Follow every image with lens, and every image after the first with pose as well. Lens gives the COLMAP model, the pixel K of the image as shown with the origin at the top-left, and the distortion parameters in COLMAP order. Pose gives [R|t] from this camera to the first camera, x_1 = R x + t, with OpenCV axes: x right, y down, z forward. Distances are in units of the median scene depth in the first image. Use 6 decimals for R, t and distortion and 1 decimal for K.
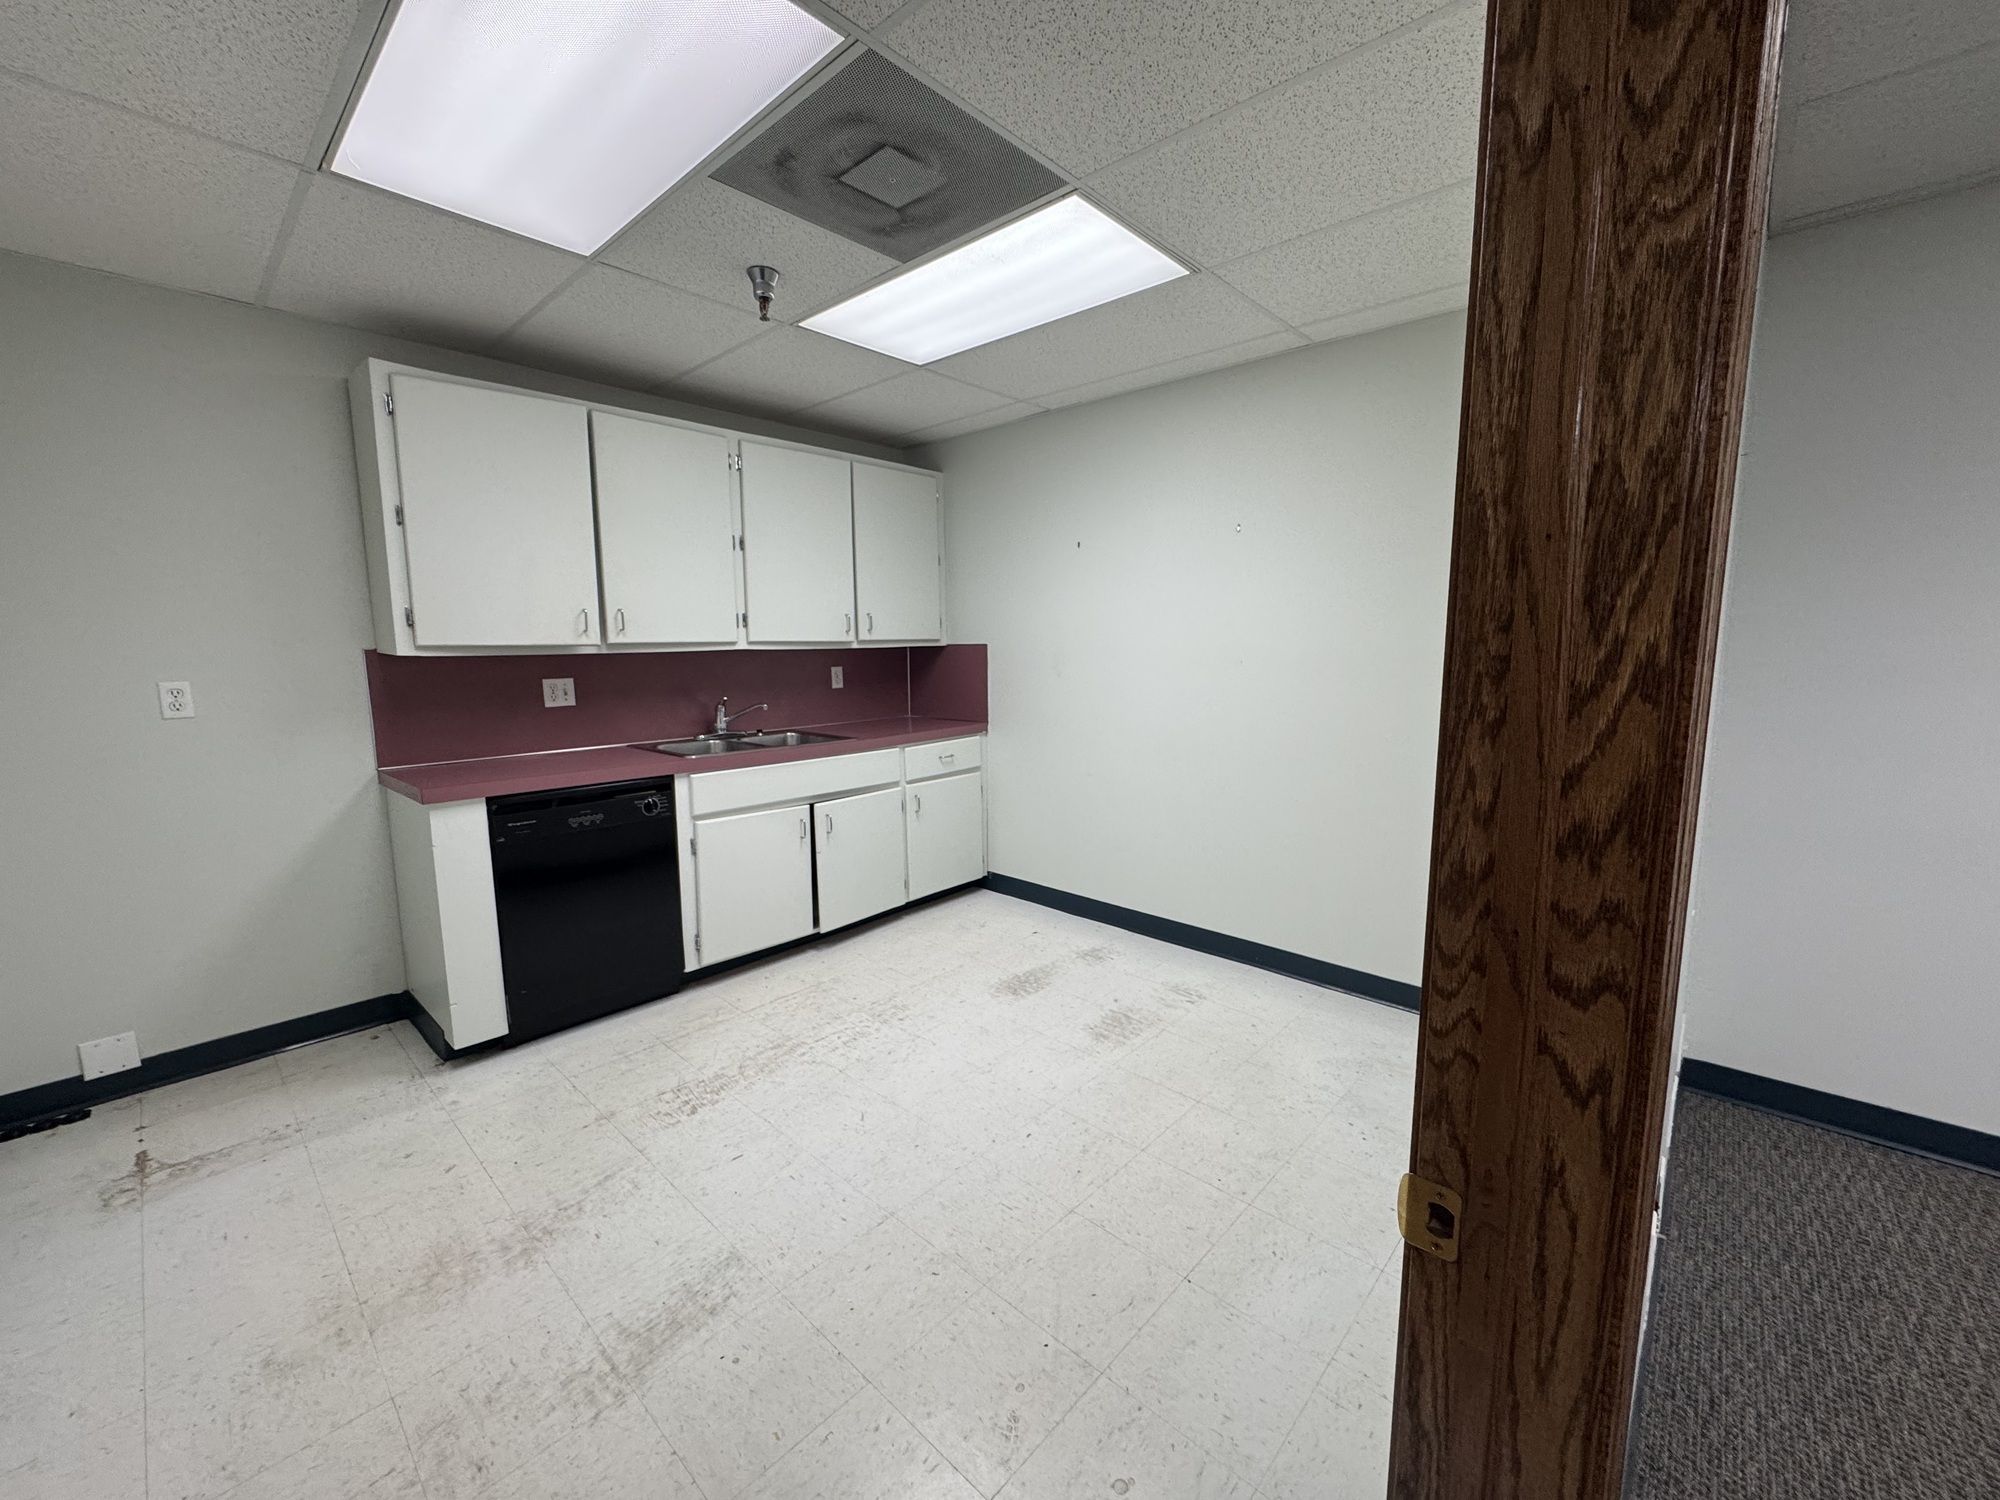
lens RADIAL K [[794.2, 0, 997.2], [0, 794.2, 749.3], [0, 0, 1]] dist [-0.002718, 0.000370]
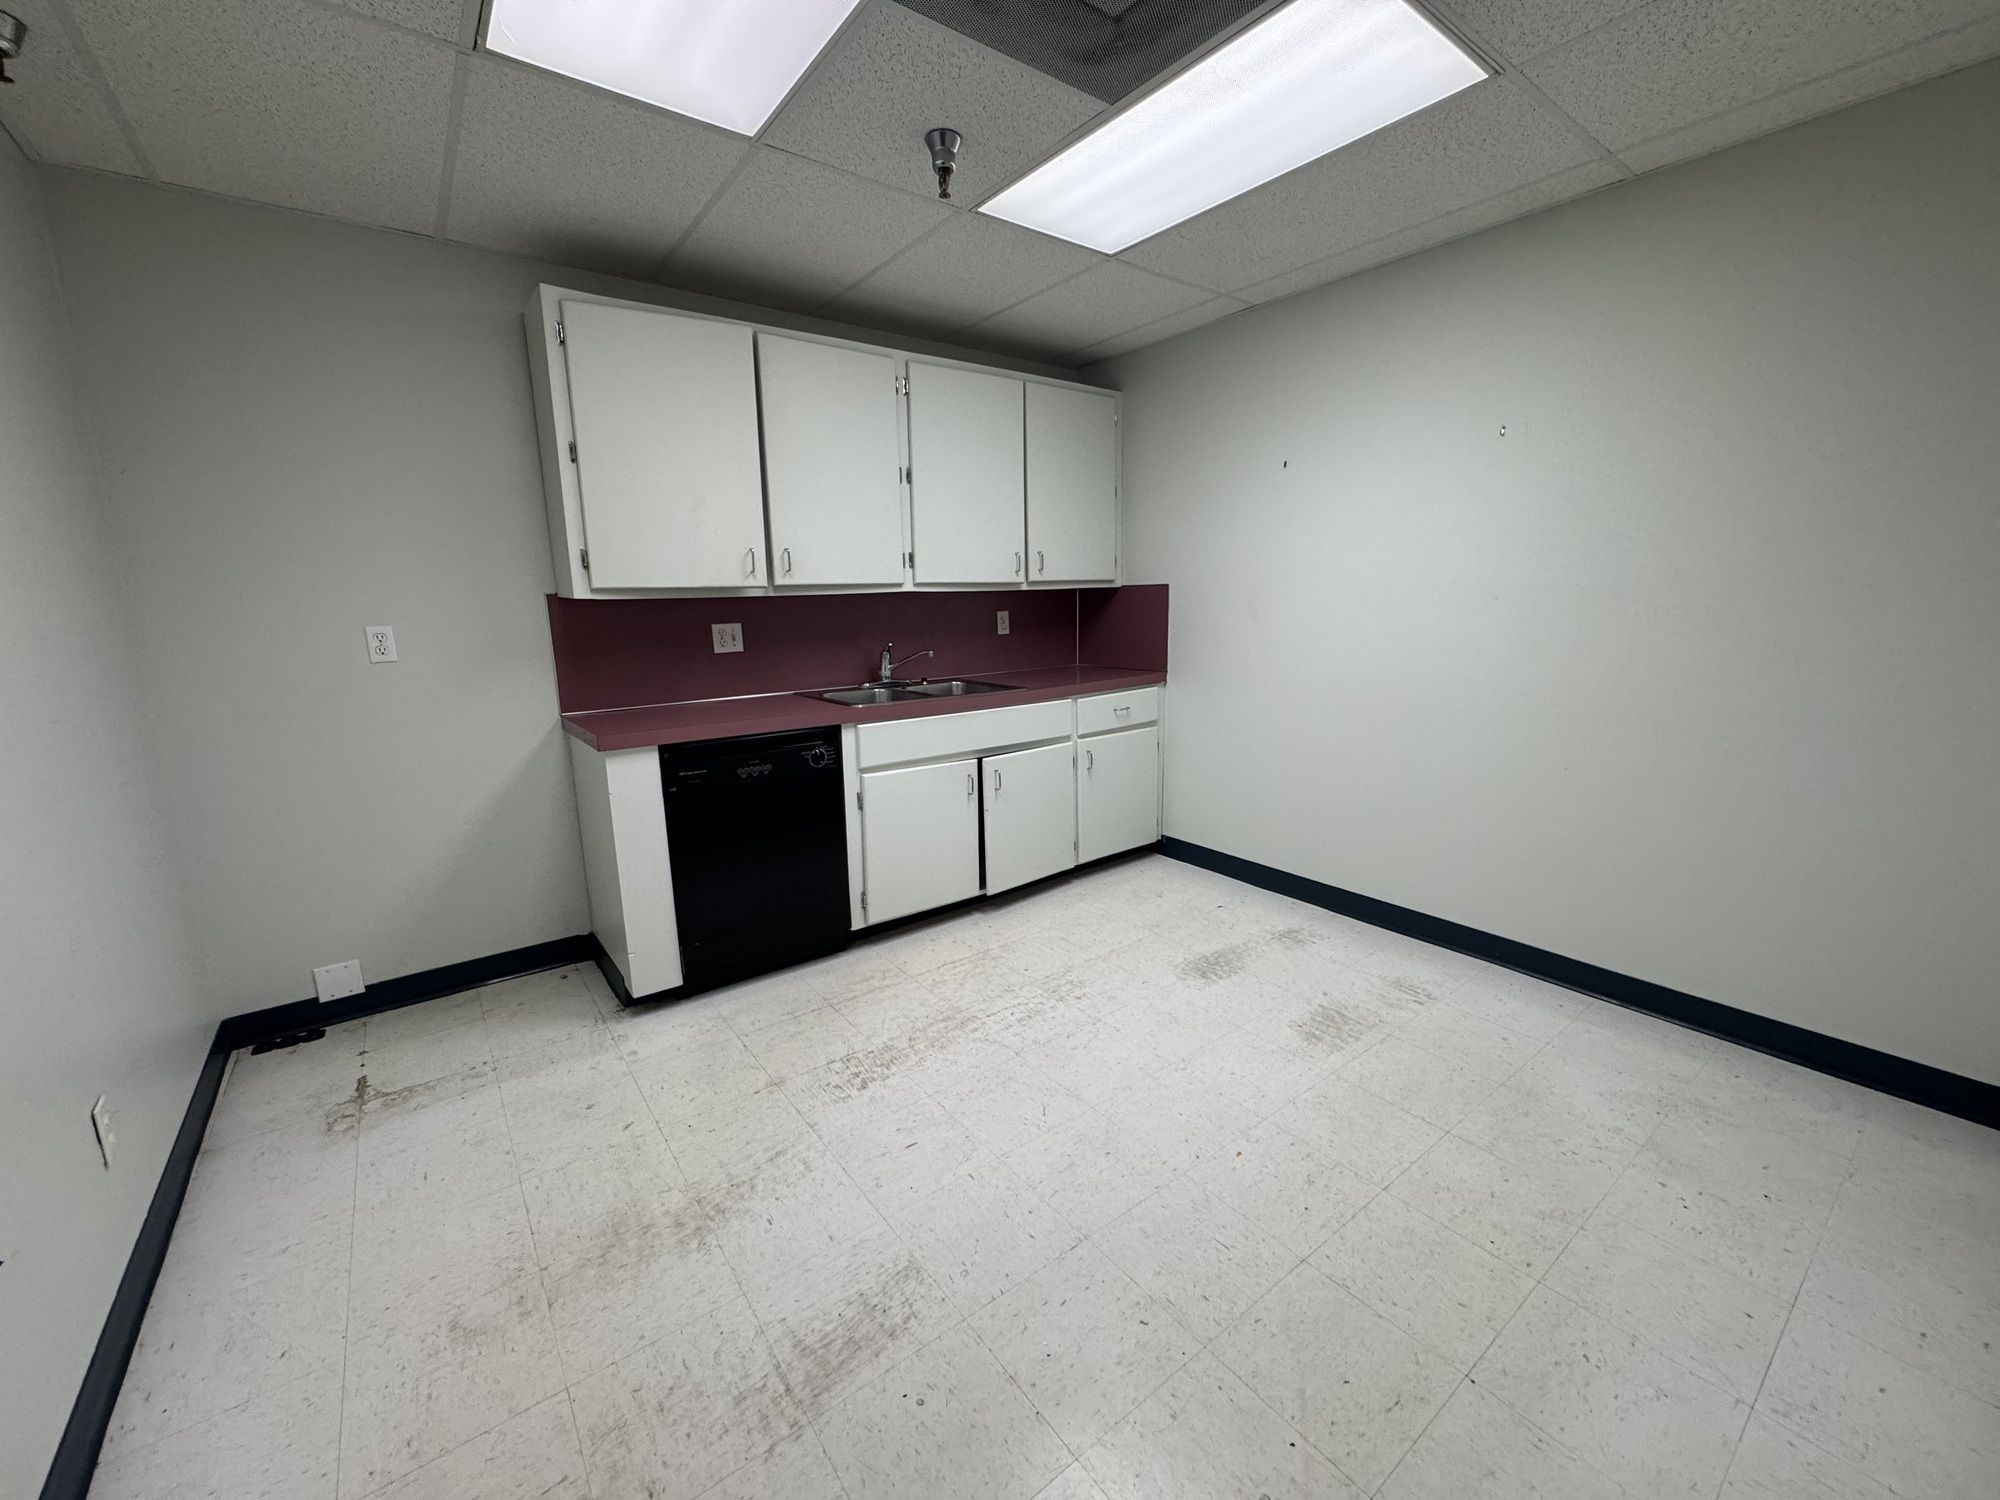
lens RADIAL K [[794.2, 0, 998.0], [0, 794.2, 747.9], [0, 0, 1]] dist [-0.002718, 0.000370]
pose [[0.983907, 0.021845, -0.177340, -0.067159], [-0.011391, 0.998148, 0.059756, 0.001329], [0.178317, -0.056774, 0.982334, 0.126478]]
